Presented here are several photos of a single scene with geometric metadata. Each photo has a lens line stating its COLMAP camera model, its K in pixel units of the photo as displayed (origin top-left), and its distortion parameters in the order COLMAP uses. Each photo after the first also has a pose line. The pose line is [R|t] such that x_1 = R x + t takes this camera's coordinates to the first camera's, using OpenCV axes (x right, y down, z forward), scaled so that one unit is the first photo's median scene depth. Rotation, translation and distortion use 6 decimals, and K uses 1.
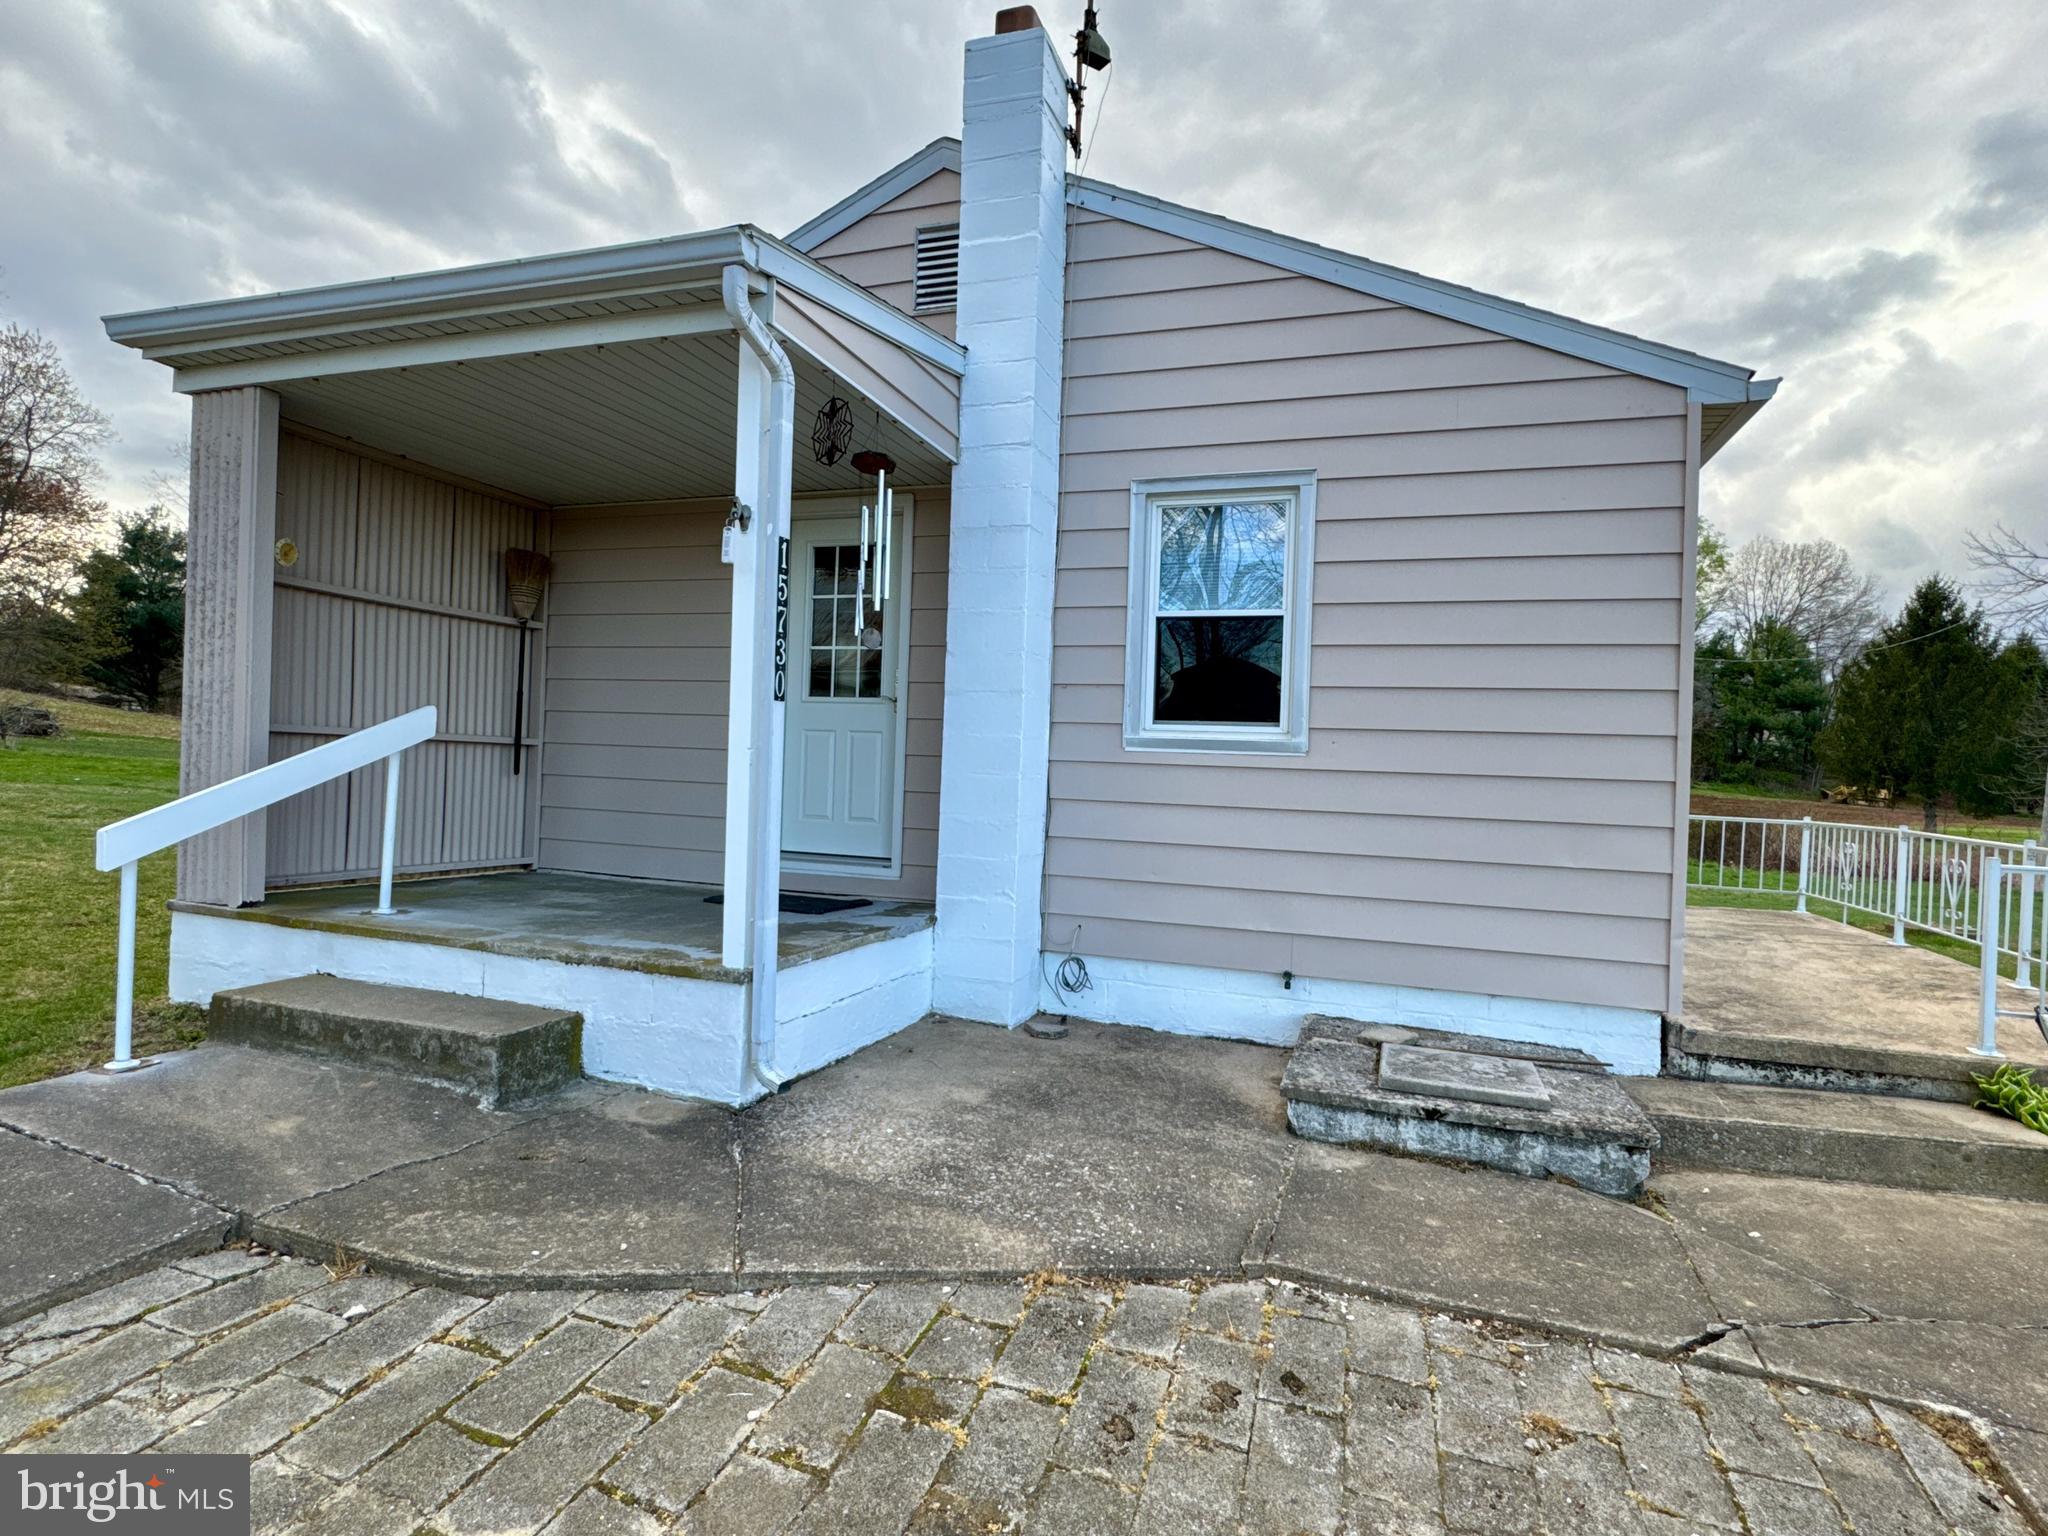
lens RADIAL K [[1069.1, 0, 1024.2], [0, 1069.1, 763.4], [0, 0, 1]] dist [-0.002700, 0.000089]
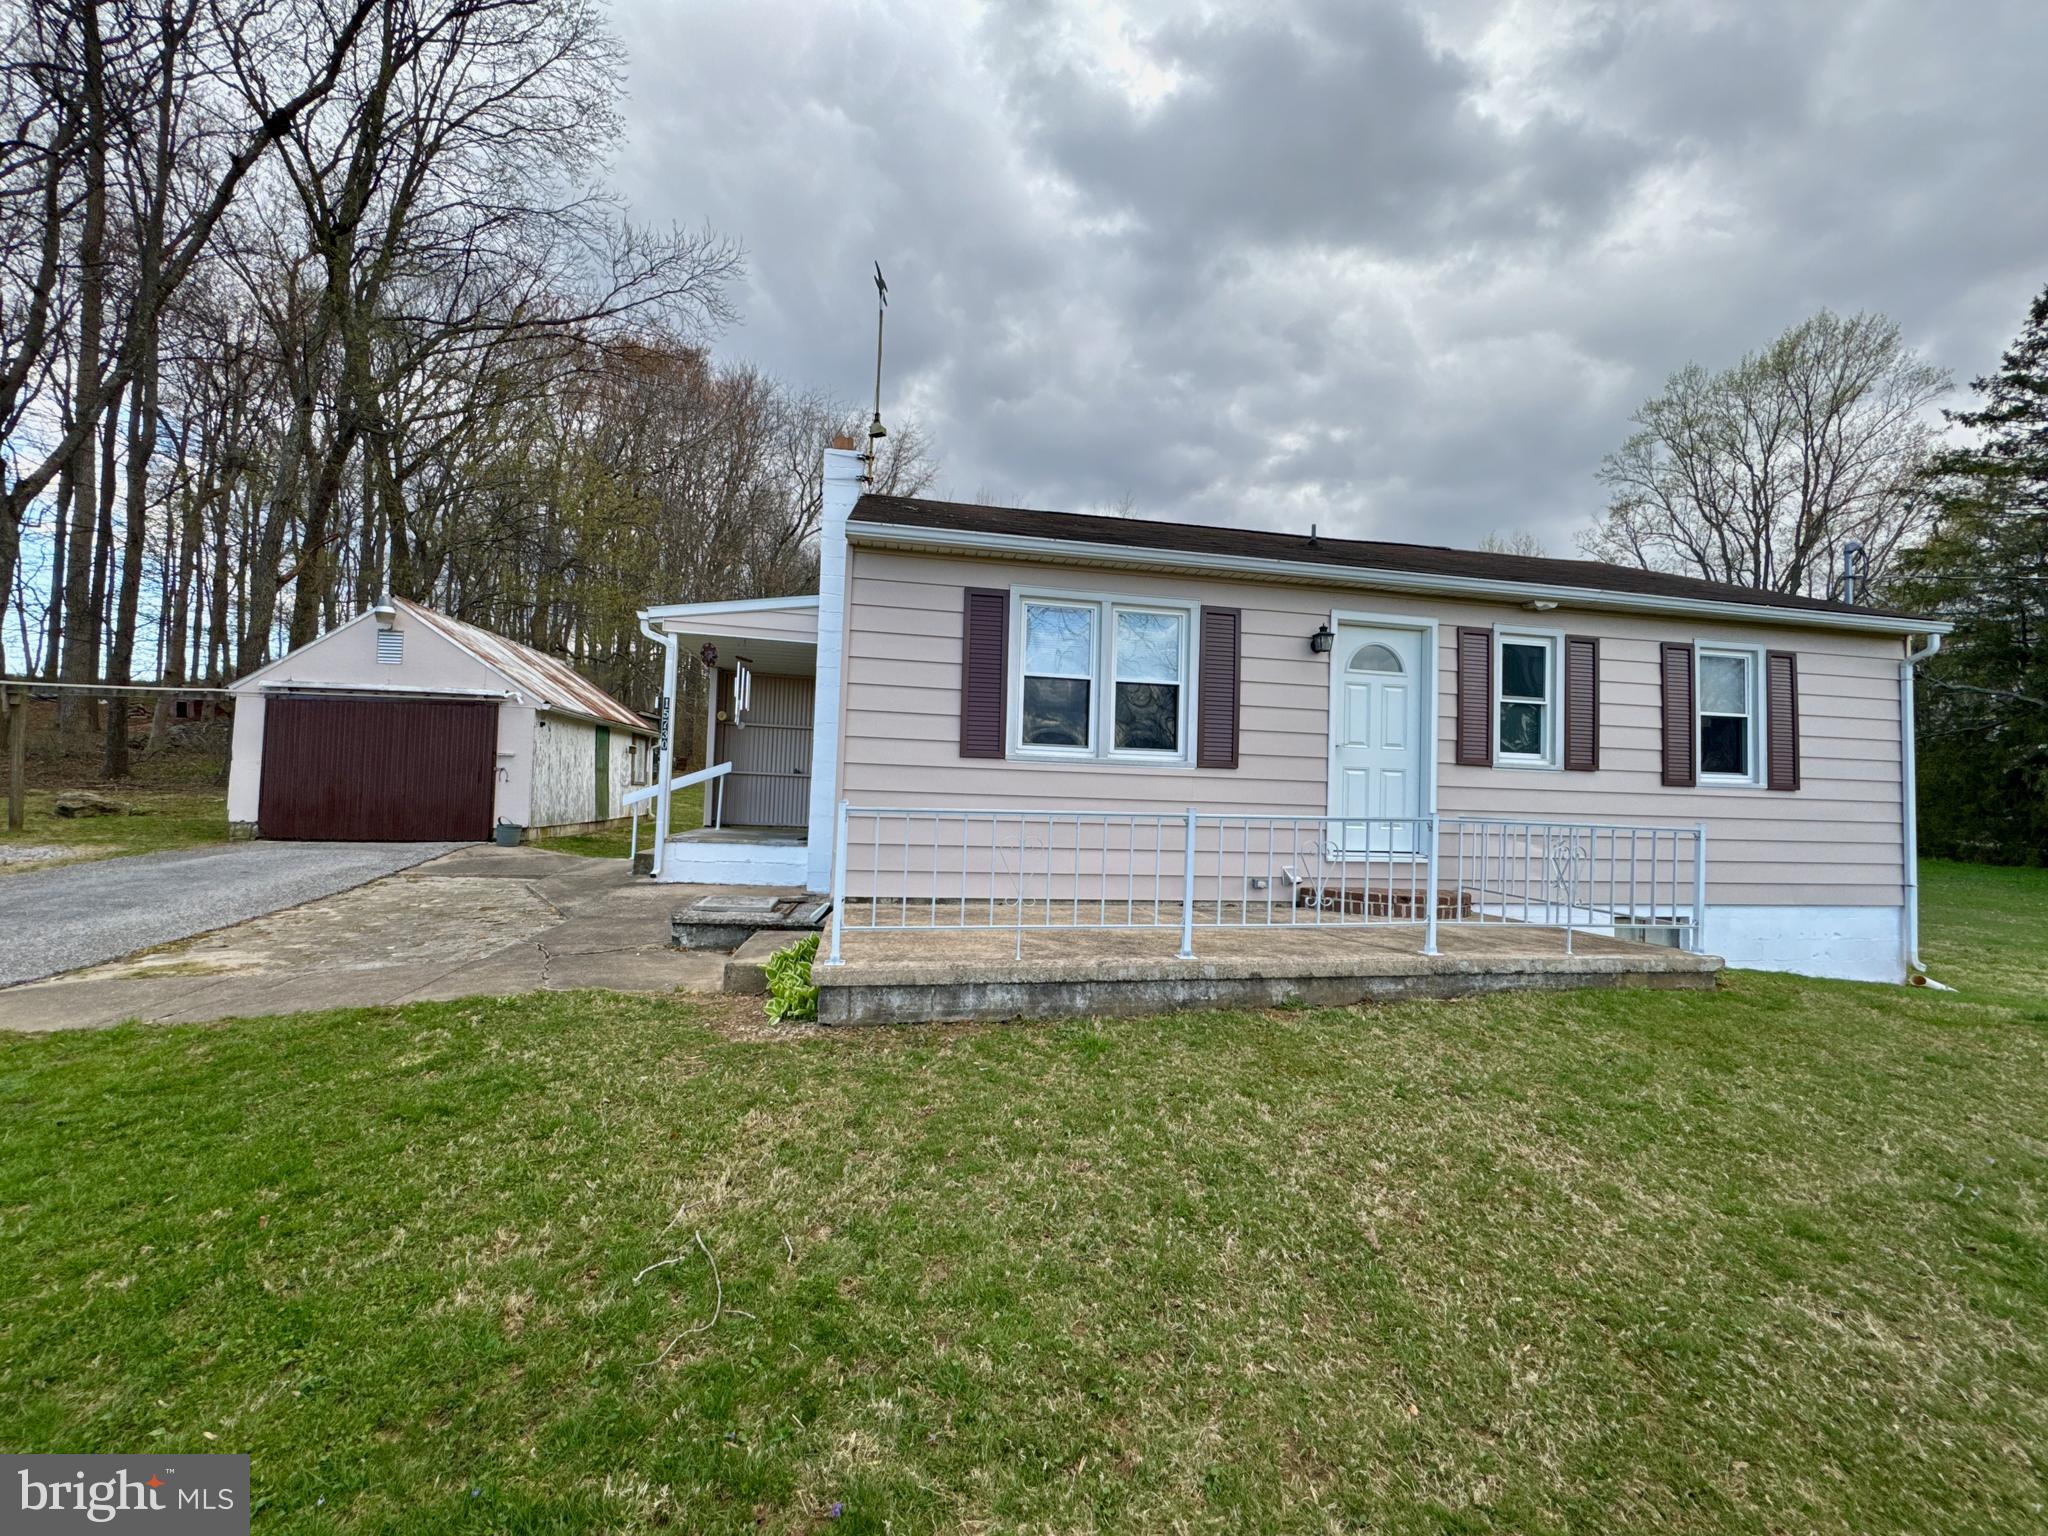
lens RADIAL K [[814.9, 0, 1024.4], [0, 814.9, 760.4], [0, 0, 1]] dist [-0.001508, -0.000555]
pose [[0.495523, -0.060053, -0.866517, 1.959327], [-0.016658, 0.996767, -0.078605, 0.116209], [0.868435, 0.053386, 0.492920, 0.631587]]
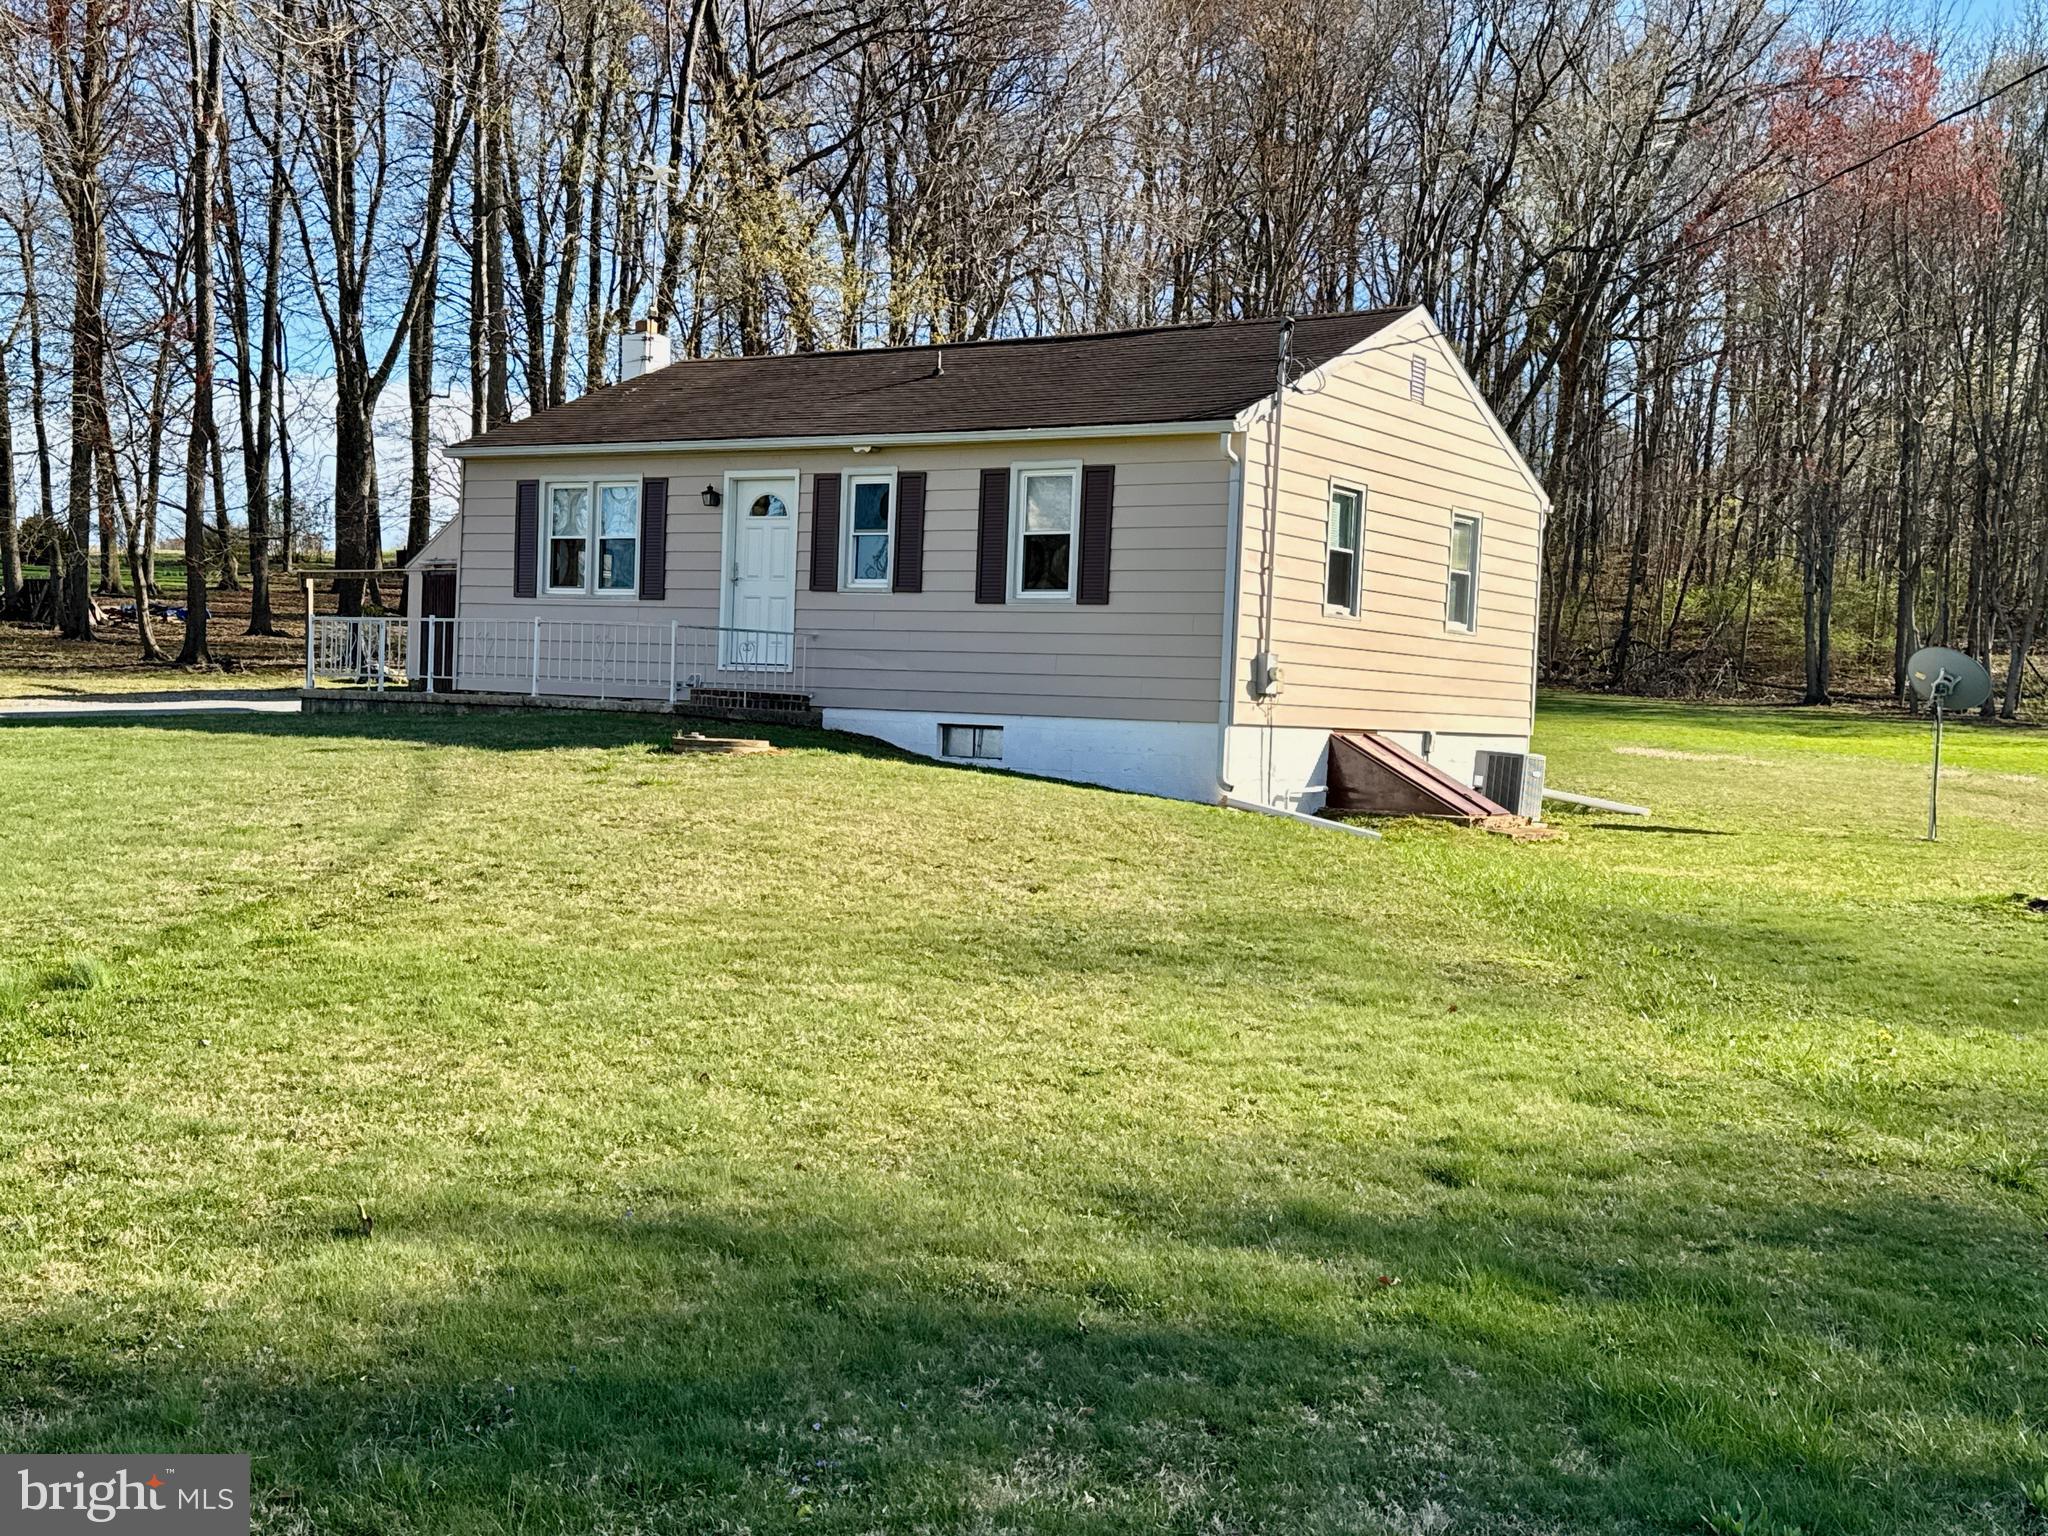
lens RADIAL K [[2226.1, 0, 1019.0], [0, 2226.1, 777.8], [0, 0, 1]] dist [0.221708, -0.513489]
pose [[-0.249729, -0.021826, -0.968070, 5.855530], [-0.055863, 0.998406, -0.008100, 0.431378], [0.966703, 0.052056, -0.250551, 3.889864]]
